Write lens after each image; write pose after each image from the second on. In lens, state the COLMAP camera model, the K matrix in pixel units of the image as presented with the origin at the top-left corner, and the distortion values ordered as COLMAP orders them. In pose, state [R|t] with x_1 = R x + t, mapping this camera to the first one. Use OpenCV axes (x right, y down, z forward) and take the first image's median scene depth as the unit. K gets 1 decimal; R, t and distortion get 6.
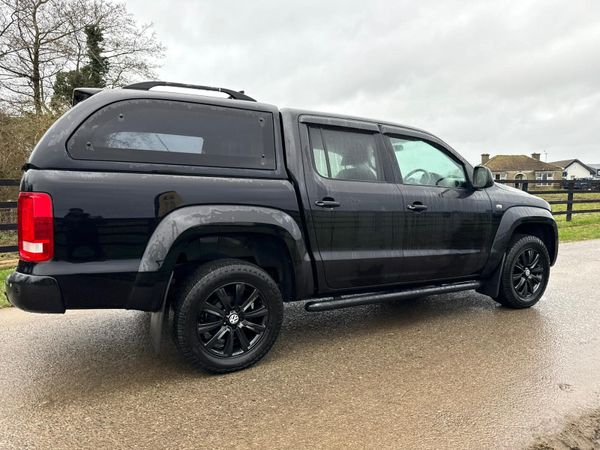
lens RADIAL K [[425.9, 0, 300.0], [0, 425.9, 225.0], [0, 0, 1]] dist [0.015973, -0.009451]
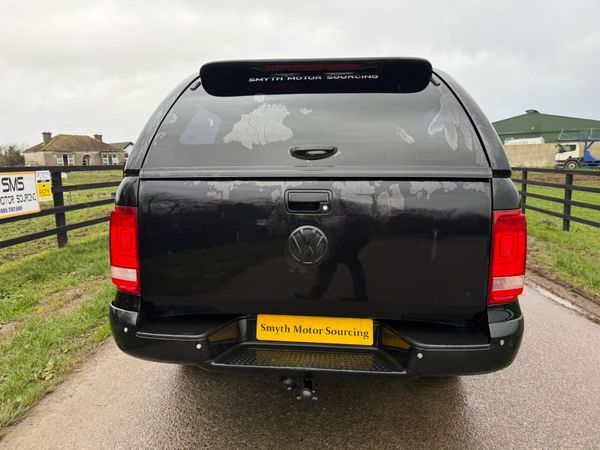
lens RADIAL K [[422.7, 0, 299.2], [0, 422.7, 234.0], [0, 0, 1]] dist [0.018551, -0.002551]
pose [[0.556172, -0.140602, 0.819087, -1.077478], [0.084921, 0.990041, 0.112285, -0.110886], [-0.826717, 0.007108, 0.562573, 0.669033]]
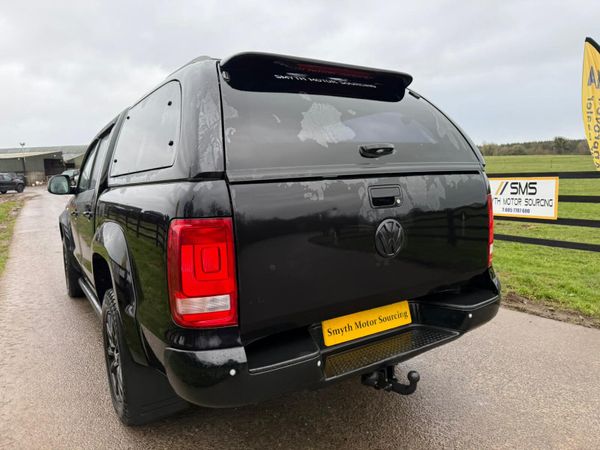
lens RADIAL K [[426.8, 0, 296.3], [0, 426.8, 232.6], [0, 0, 1]] dist [0.020646, -0.007670]
pose [[-0.059211, -0.139139, 0.988501, -1.195145], [0.131827, 0.980476, 0.145906, -0.143482], [-0.989503, 0.138950, -0.039713, 1.121162]]
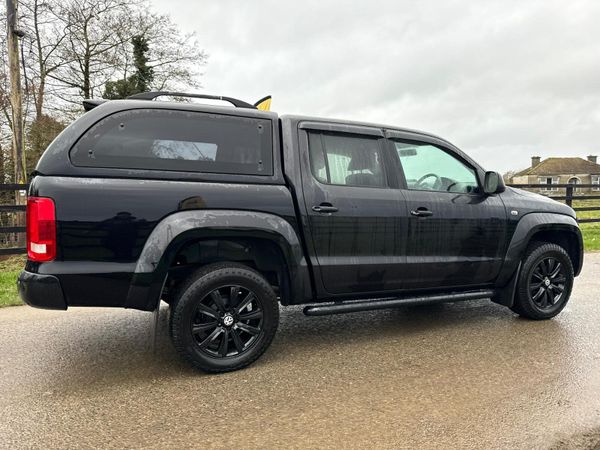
lens RADIAL K [[426.2, 0, 299.9], [0, 426.2, 227.1], [0, 0, 1]] dist [0.013152, -0.005402]
pose [[0.995202, 0.010724, -0.097256, 0.103722], [-0.011096, 0.999933, -0.003283, -0.003290], [0.097214, 0.004346, 0.995254, -0.008096]]
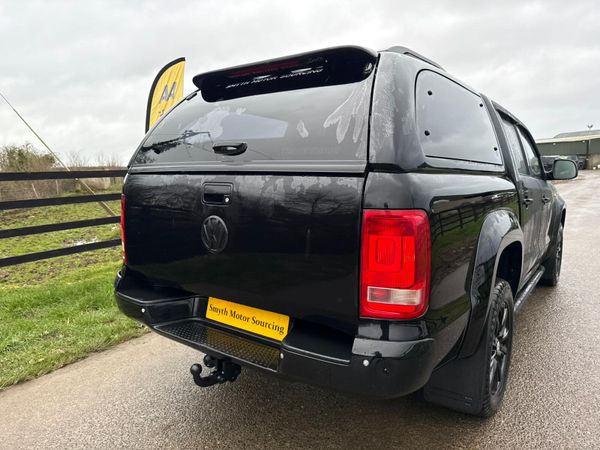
lens RADIAL K [[429.5, 0, 303.9], [0, 429.5, 224.6], [0, 0, 1]] dist [0.010623, 0.000870]
pose [[0.904252, -0.064937, 0.422034, -0.762488], [0.050320, 0.997687, 0.045694, -0.067911], [-0.424025, -0.020082, 0.905428, 0.364035]]
